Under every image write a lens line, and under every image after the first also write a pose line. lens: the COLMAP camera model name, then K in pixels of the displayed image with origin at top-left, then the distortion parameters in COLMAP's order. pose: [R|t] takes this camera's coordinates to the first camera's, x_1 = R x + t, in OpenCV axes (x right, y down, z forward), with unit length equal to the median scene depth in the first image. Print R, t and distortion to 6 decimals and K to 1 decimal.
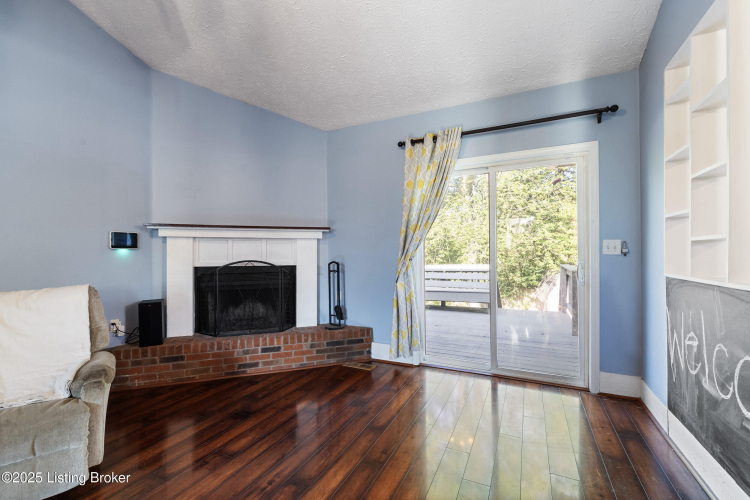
lens RADIAL K [[319.5, 0, 375.7], [0, 319.5, 253.3], [0, 0, 1]] dist [0.003111, -0.000865]
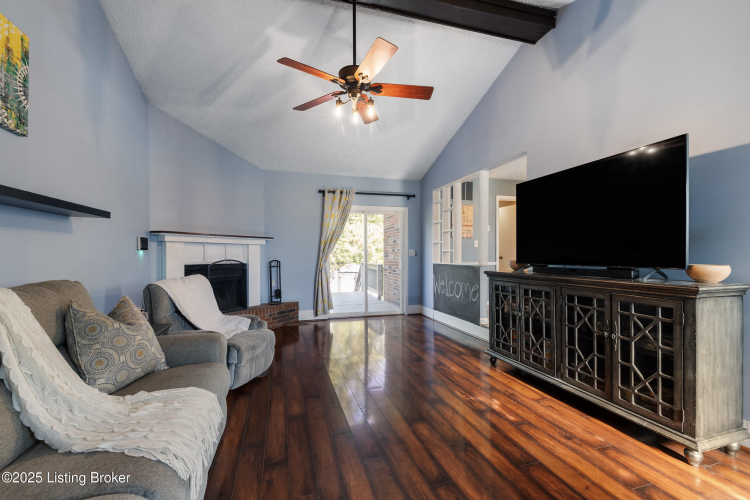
lens RADIAL K [[319.5, 0, 374.1], [0, 319.5, 256.7], [0, 0, 1]] dist [0.003111, -0.000865]
pose [[0.741312, -0.000675, 0.671160, -0.859625], [-0.002316, 0.999991, 0.003564, 0.003293], [-0.671157, -0.004196, 0.741304, -0.465378]]
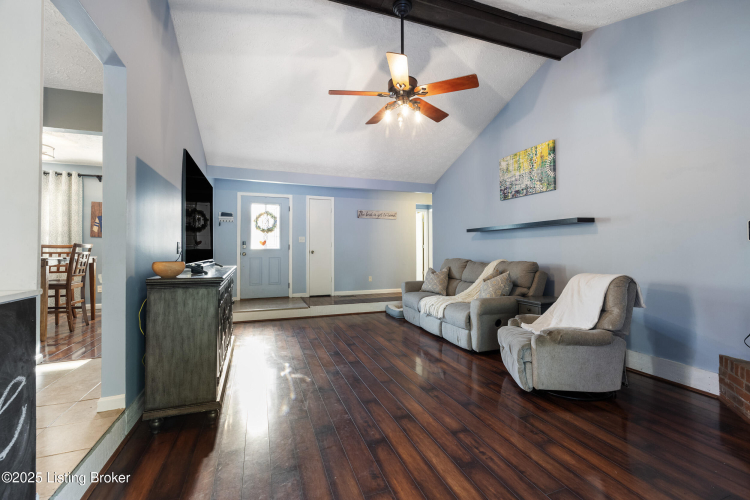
lens RADIAL K [[319.5, 0, 376.6], [0, 319.5, 248.2], [0, 0, 1]] dist [0.003111, -0.000865]
pose [[-0.695684, 0.005898, -0.718324, 0.373134], [0.011853, 0.999924, -0.003270, -0.004456], [0.718250, -0.010789, -0.695701, 0.767683]]
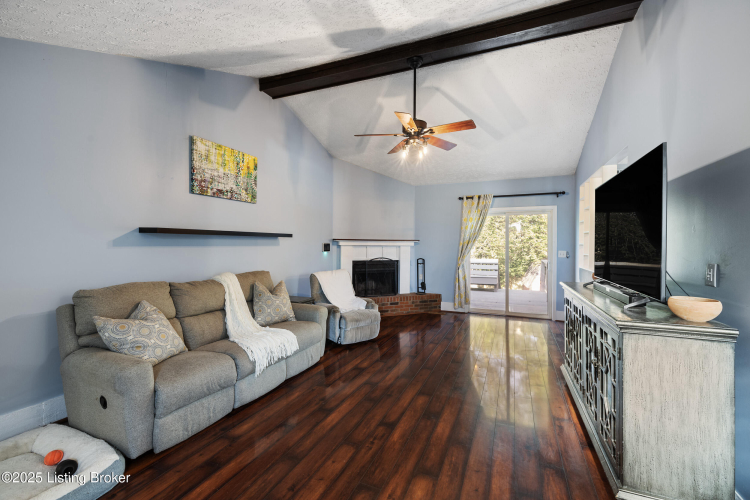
lens RADIAL K [[319.5, 0, 379.6], [0, 319.5, 244.9], [0, 0, 1]] dist [0.003111, -0.000865]
pose [[0.998707, 0.011620, 0.049488, -0.500208], [-0.011826, 0.999923, 0.003878, -0.060763], [-0.049439, -0.004458, 0.998767, -0.906001]]
